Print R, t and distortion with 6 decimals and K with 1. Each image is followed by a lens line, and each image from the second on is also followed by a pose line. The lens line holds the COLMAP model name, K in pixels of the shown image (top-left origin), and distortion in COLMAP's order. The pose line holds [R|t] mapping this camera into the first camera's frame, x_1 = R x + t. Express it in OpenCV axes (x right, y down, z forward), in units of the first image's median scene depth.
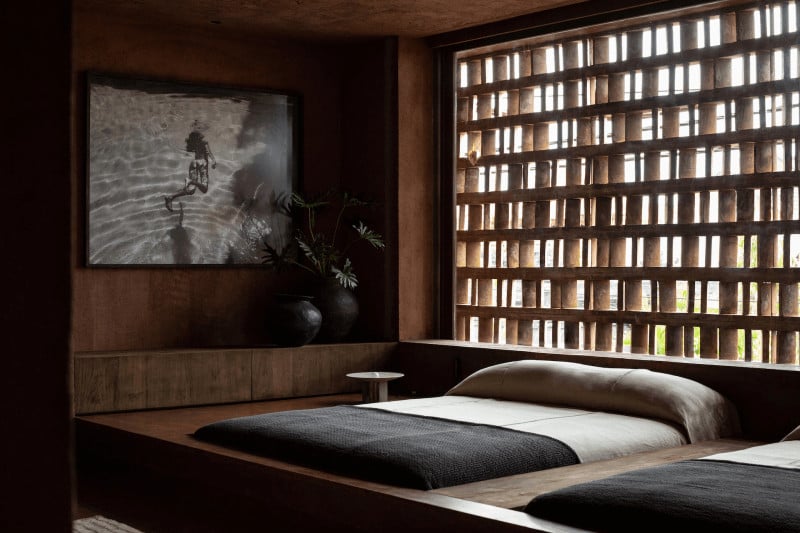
lens RADIAL K [[1158.6, 0, 400.0], [0, 1158.6, 266.5], [0, 0, 1]] dist [-0.089776, 0.074827]
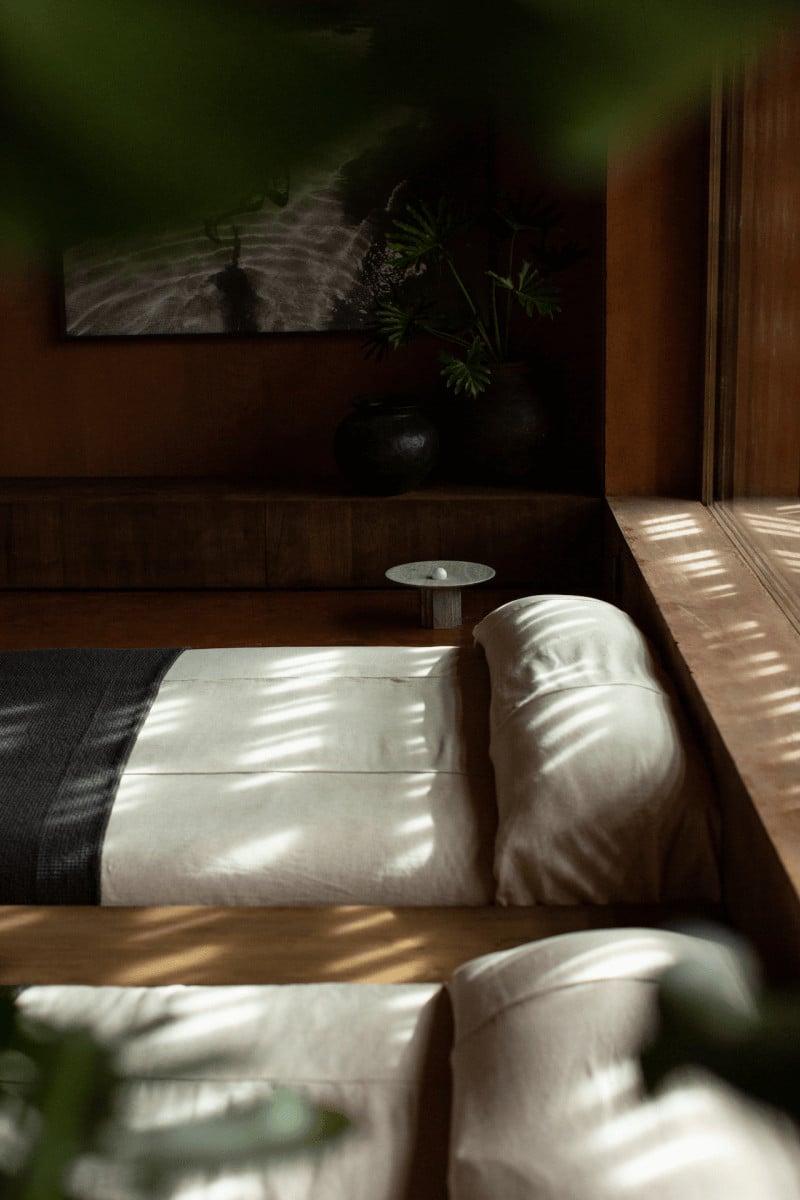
lens RADIAL K [[1738.0, 0, 400.0], [0, 1738.0, 600.0], [0, 0, 1]] dist [-0.089776, 0.074827]
pose [[0.756875, 0.153213, -0.635348, 0.450064], [0.013397, 0.968292, 0.249462, -0.088651], [0.653423, -0.197323, 0.730823, 0.382985]]
